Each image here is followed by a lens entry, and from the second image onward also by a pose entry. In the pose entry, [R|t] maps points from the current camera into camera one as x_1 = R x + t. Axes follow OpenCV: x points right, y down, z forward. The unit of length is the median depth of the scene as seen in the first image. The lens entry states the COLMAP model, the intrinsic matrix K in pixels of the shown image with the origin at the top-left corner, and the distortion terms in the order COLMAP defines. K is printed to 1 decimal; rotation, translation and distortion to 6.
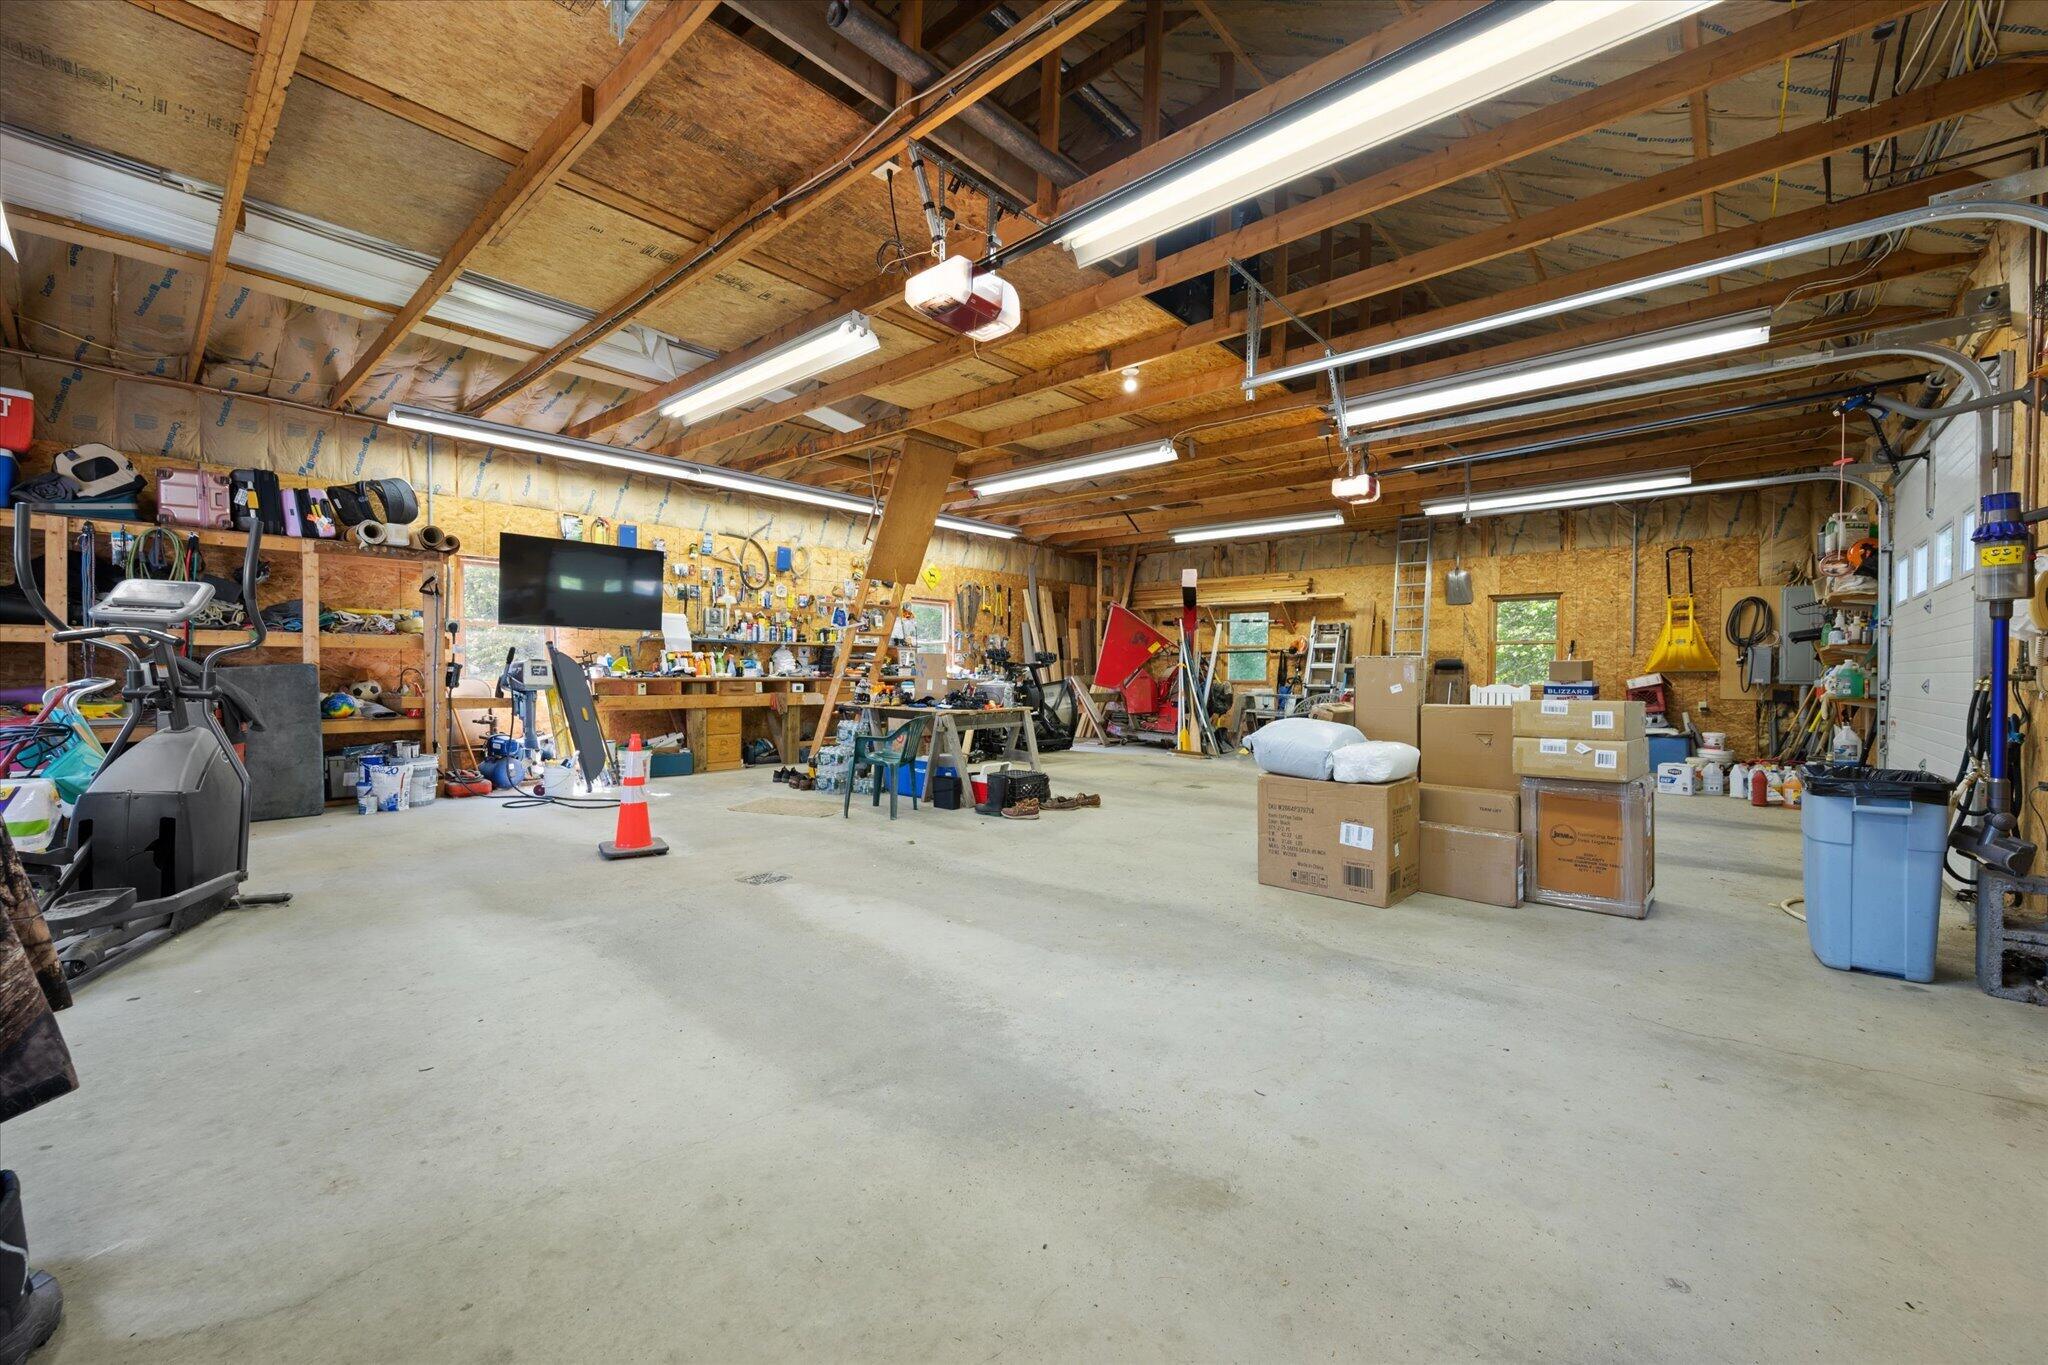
lens RADIAL K [[807.9, 0, 1022.5], [0, 807.9, 676.3], [0, 0, 1]] dist [0.000235, 0.000005]
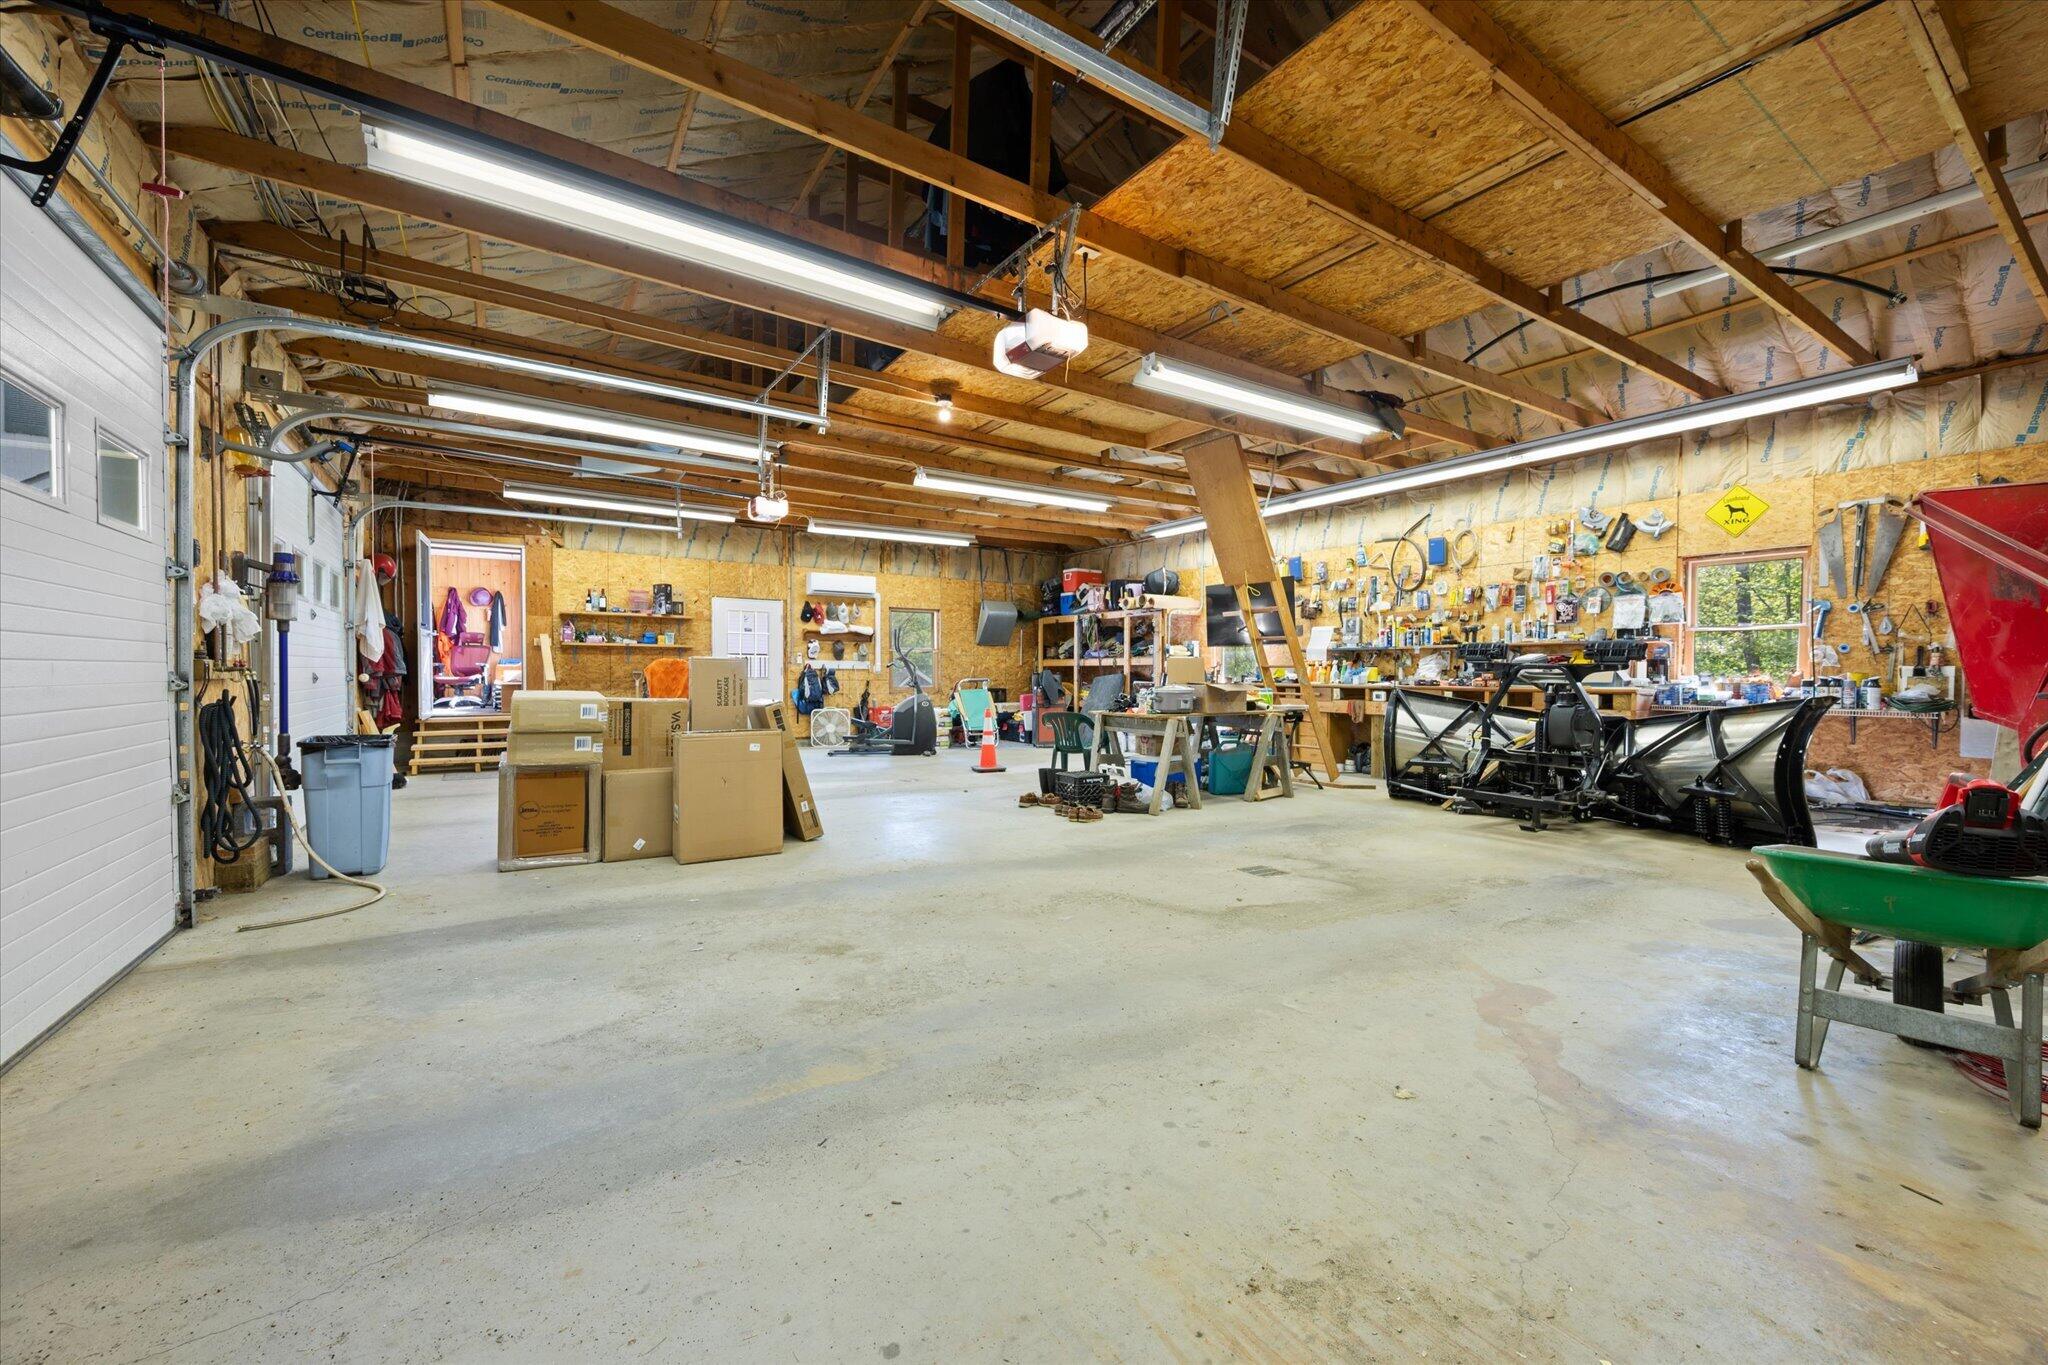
lens RADIAL K [[807.9, 0, 1026.2], [0, 807.9, 685.1], [0, 0, 1]] dist [0.000235, 0.000005]
pose [[-0.265378, 0.006106, -0.964125, 0.717401], [-0.014404, 0.999843, 0.010297, -0.002252], [0.964037, 0.016620, -0.265249, 0.861760]]
